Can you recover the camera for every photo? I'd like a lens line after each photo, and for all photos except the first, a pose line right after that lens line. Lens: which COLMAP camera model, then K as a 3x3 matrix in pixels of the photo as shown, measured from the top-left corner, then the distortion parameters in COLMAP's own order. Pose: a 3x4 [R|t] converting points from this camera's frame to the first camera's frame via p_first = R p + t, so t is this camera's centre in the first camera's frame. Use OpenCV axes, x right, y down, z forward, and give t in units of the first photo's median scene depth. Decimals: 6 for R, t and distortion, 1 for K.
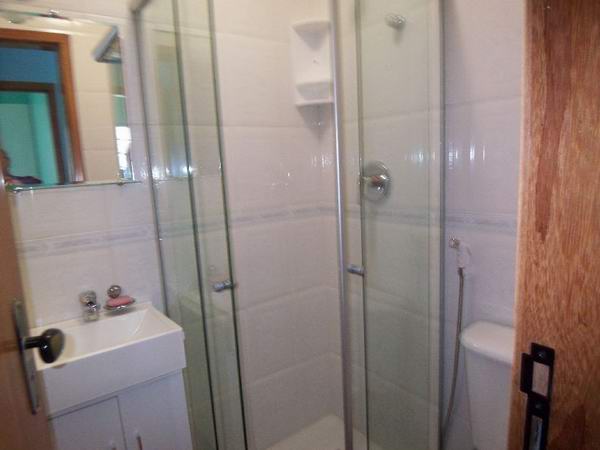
lens RADIAL K [[405.5, 0, 311.1], [0, 405.5, 225.5], [0, 0, 1]] dist [-0.029561, -0.001106]
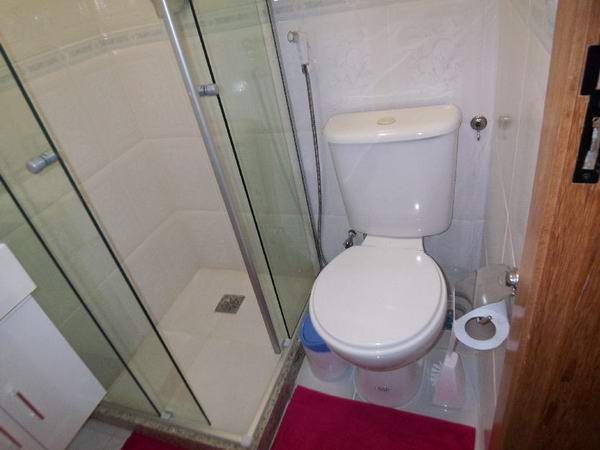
lens RADIAL K [[408.9, 0, 300.0], [0, 408.9, 225.0], [0, 0, 1]] dist [-0.026934, -0.002063]
pose [[0.838205, -0.386951, 0.384292, -0.145589], [0.224910, 0.887225, 0.402799, 0.062337], [-0.496818, -0.251197, 0.830706, 0.180027]]
